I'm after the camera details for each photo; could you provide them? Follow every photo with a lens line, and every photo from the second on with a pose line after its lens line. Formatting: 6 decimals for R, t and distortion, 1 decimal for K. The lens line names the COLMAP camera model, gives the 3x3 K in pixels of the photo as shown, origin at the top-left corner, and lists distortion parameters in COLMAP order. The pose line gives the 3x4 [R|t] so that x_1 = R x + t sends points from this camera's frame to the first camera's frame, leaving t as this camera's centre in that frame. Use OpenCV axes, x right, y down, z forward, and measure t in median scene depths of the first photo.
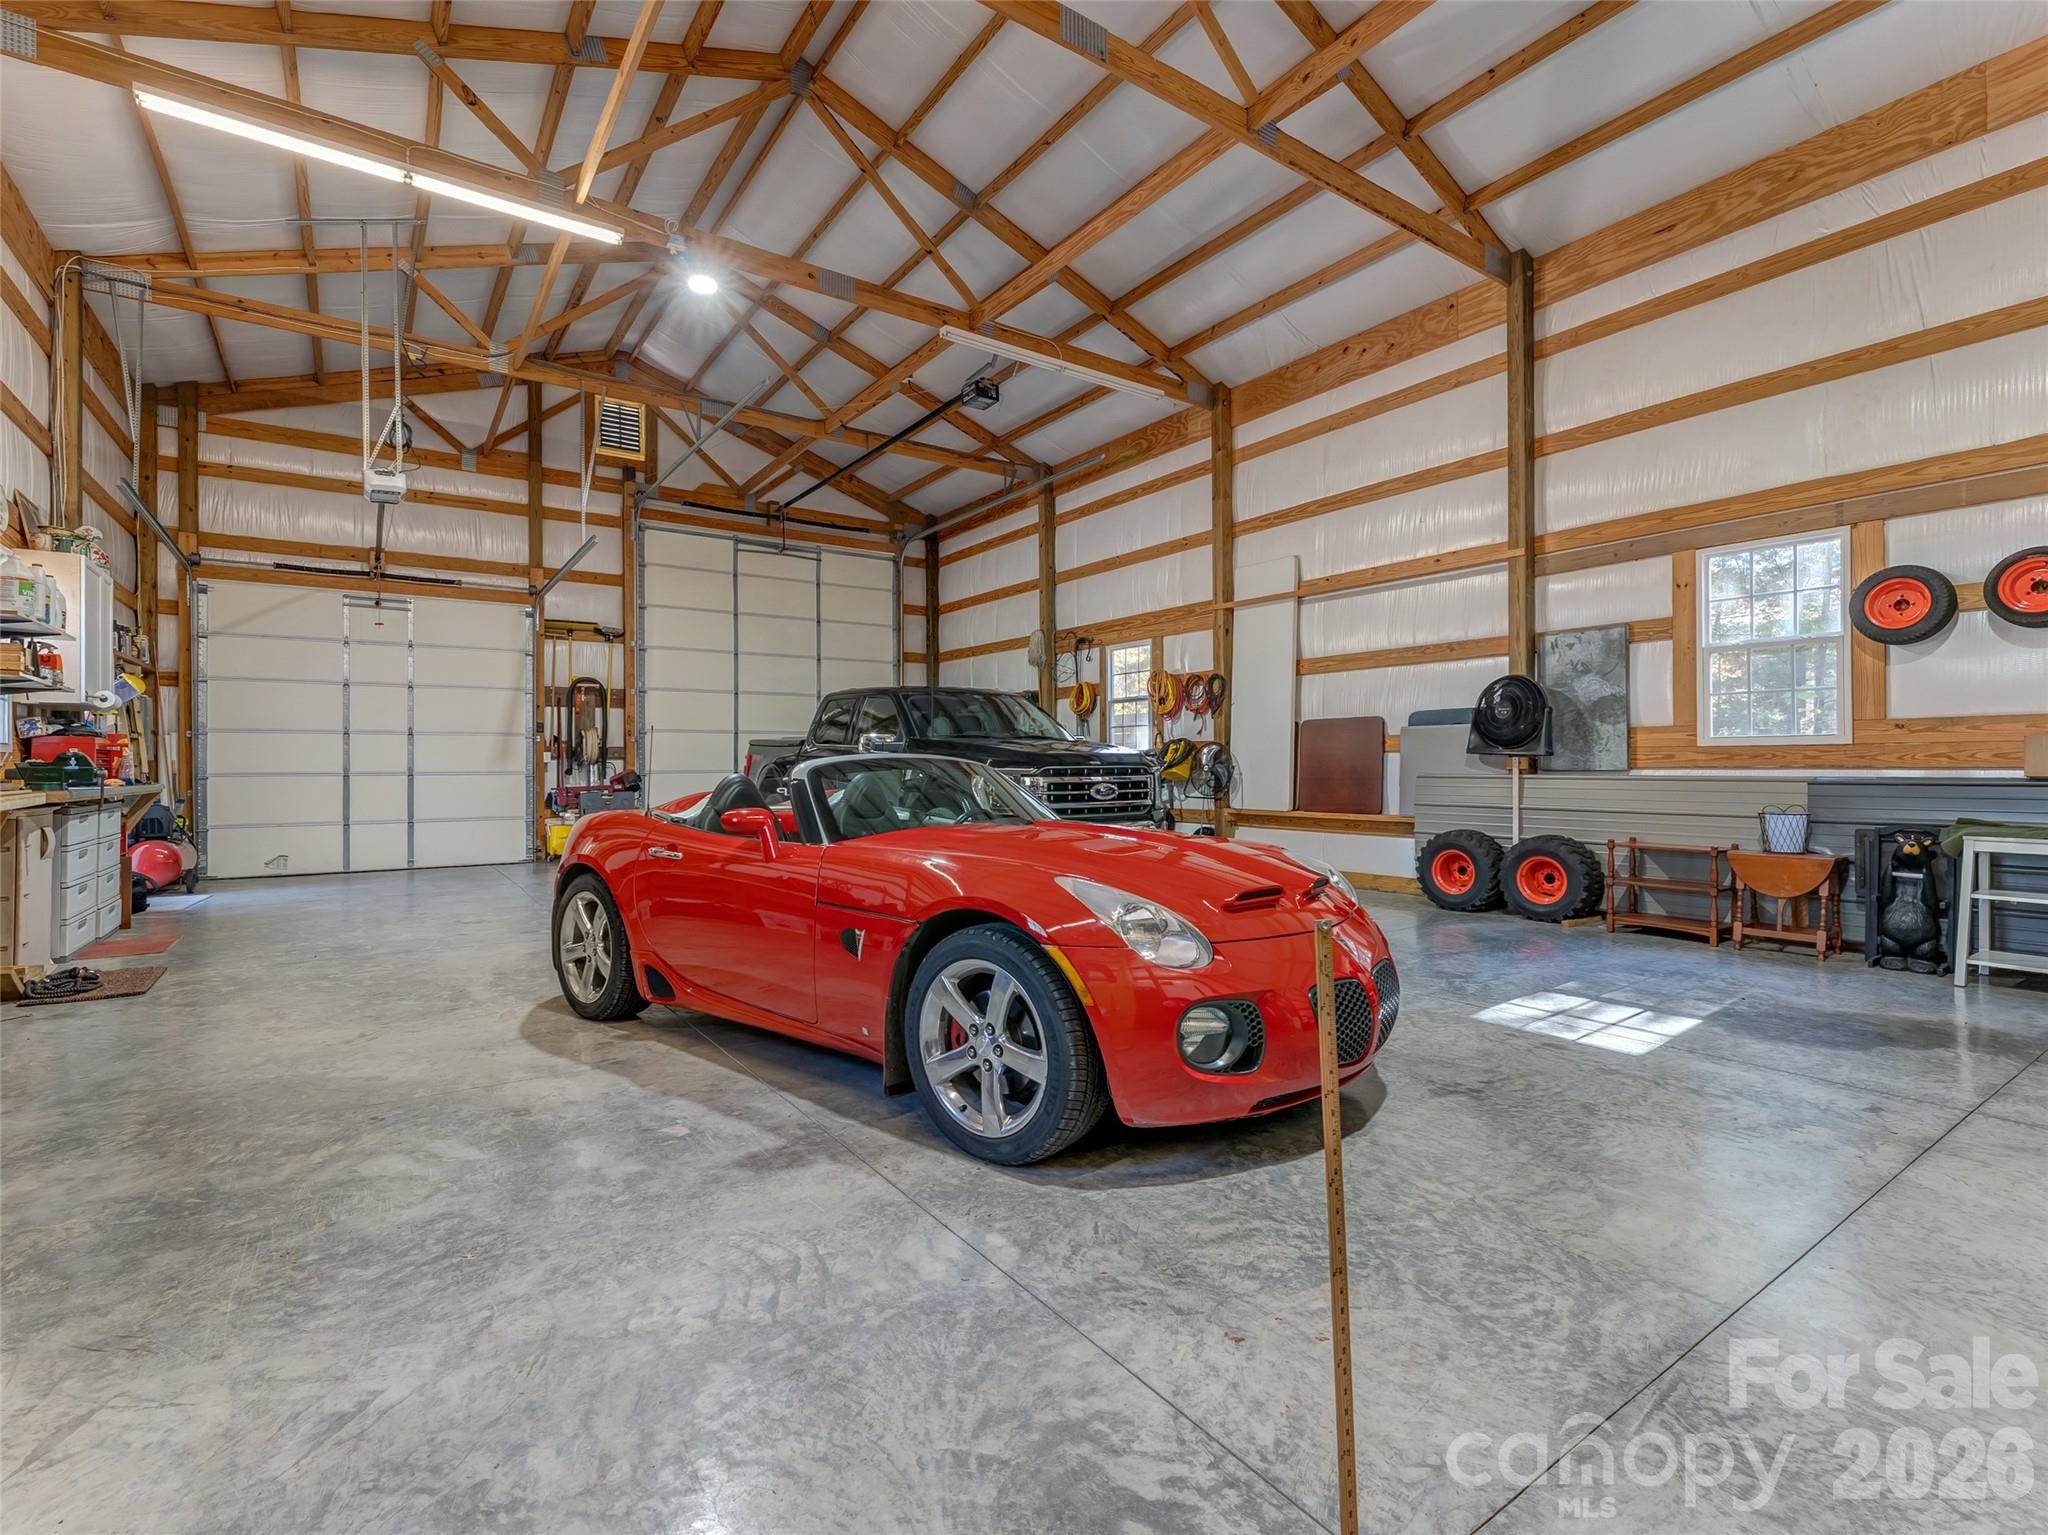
lens RADIAL K [[934.7, 0, 1024.5], [0, 934.7, 756.7], [0, 0, 1]] dist [-0.000435, -0.000103]
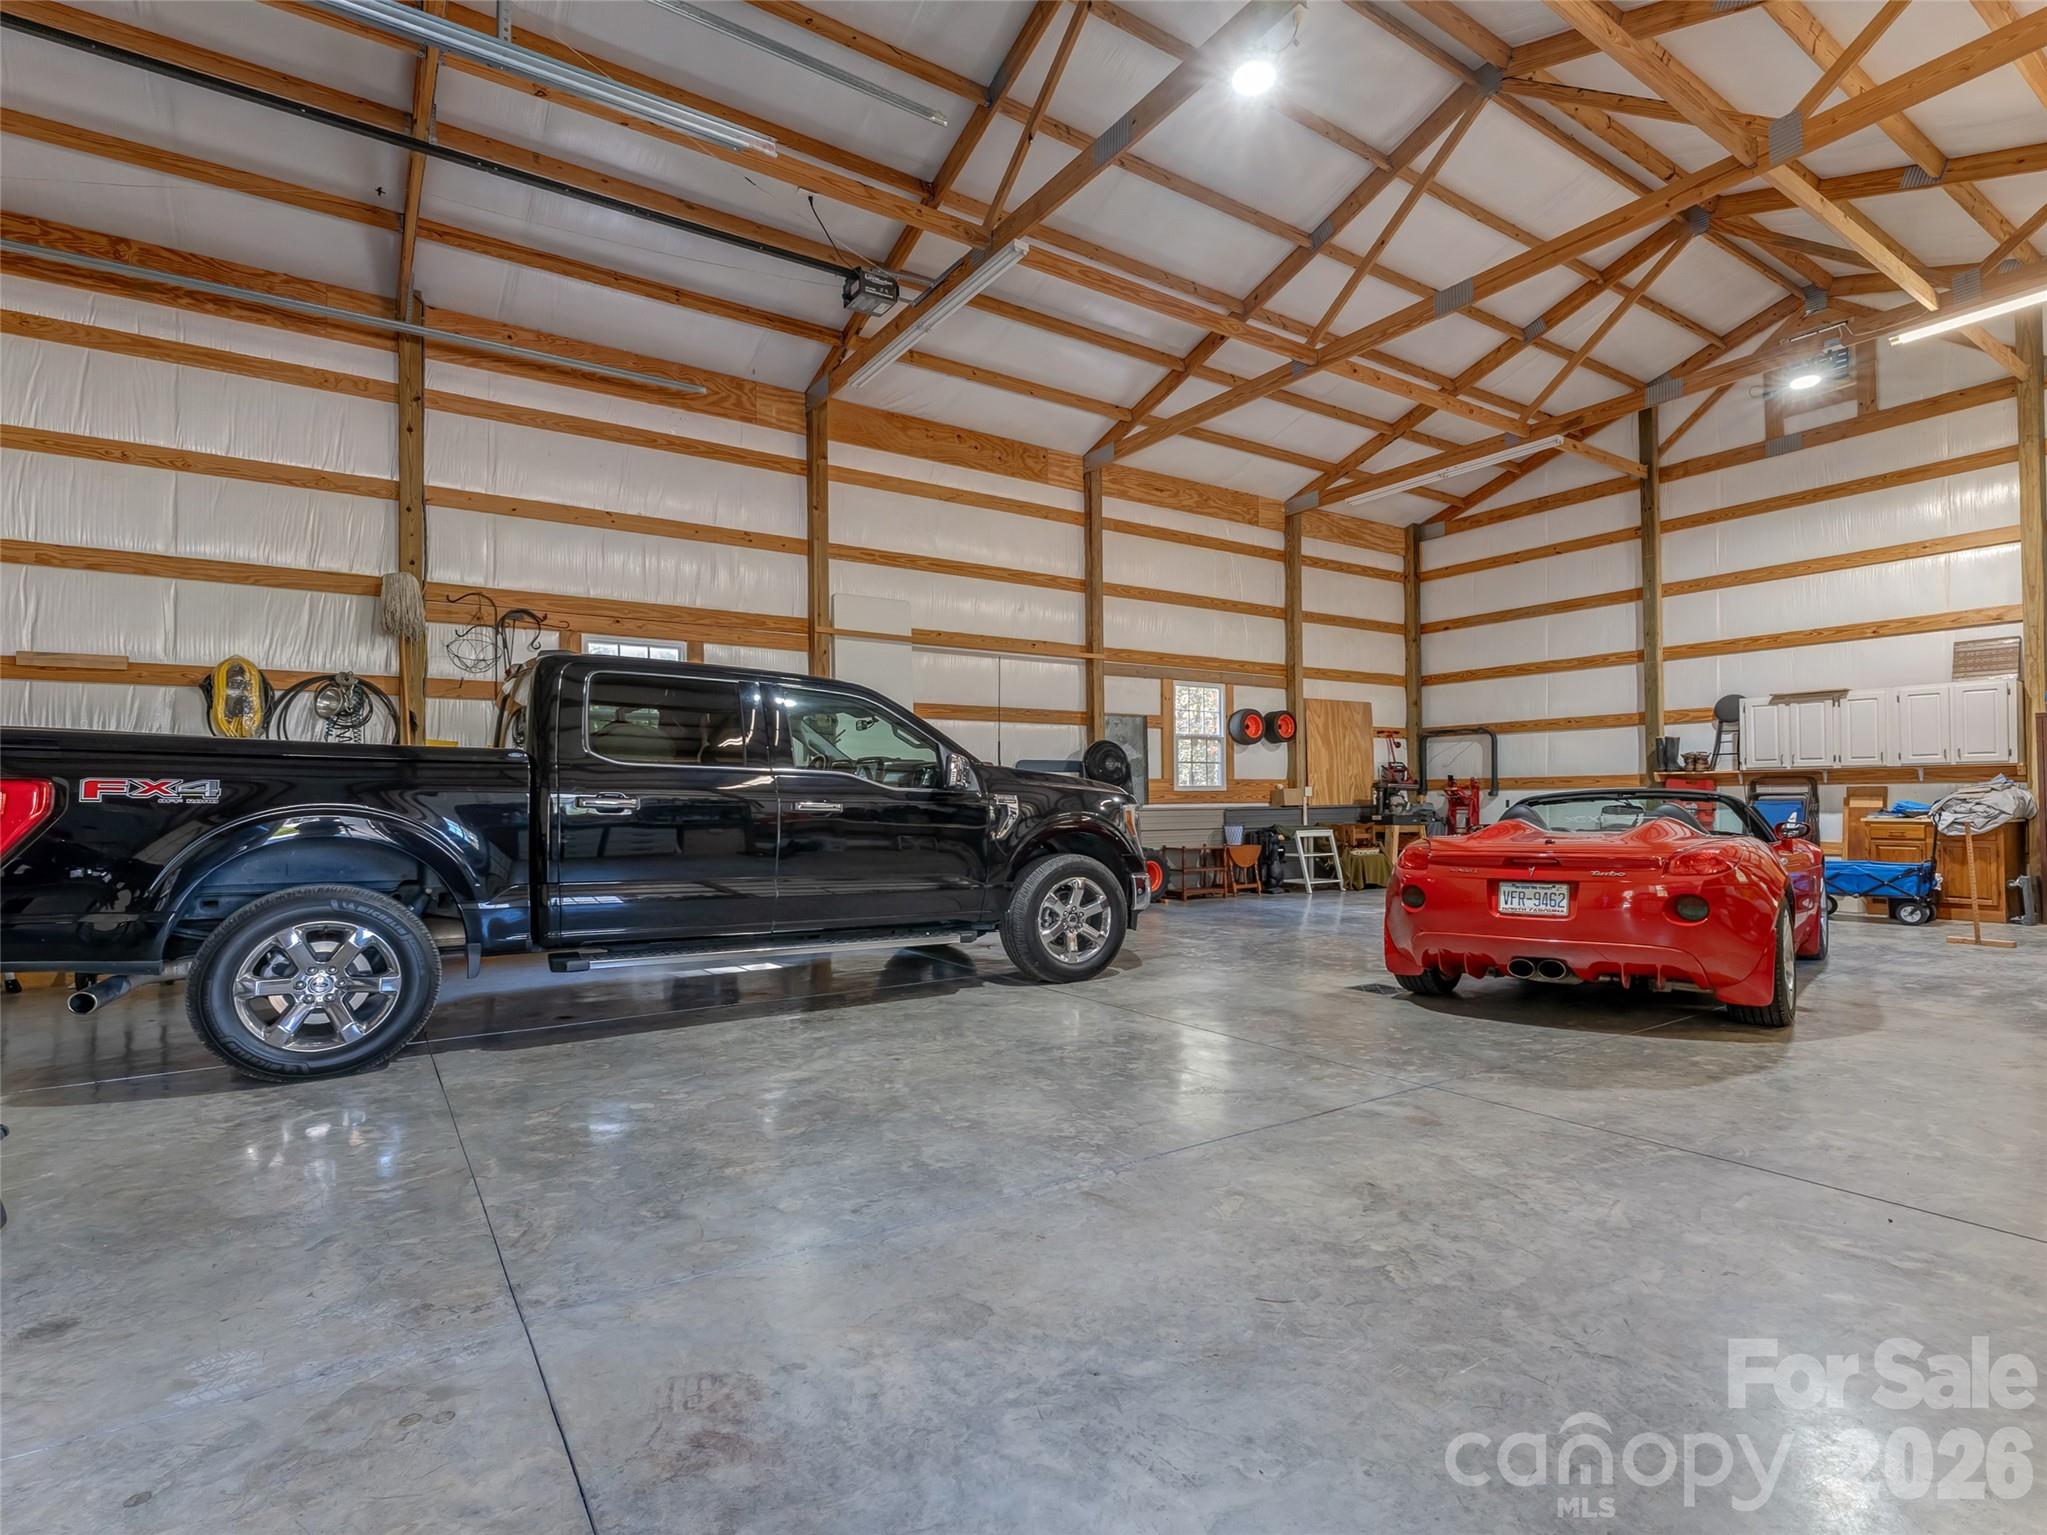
lens RADIAL K [[773.3, 0, 1022.2], [0, 773.3, 793.8], [0, 0, 1]] dist [-0.000728, -0.000035]
pose [[0.150211, 0.014221, 0.988552, -0.688204], [0.001113, 0.999893, -0.014553, 0.013401], [-0.988653, 0.003287, 0.150179, 0.959881]]
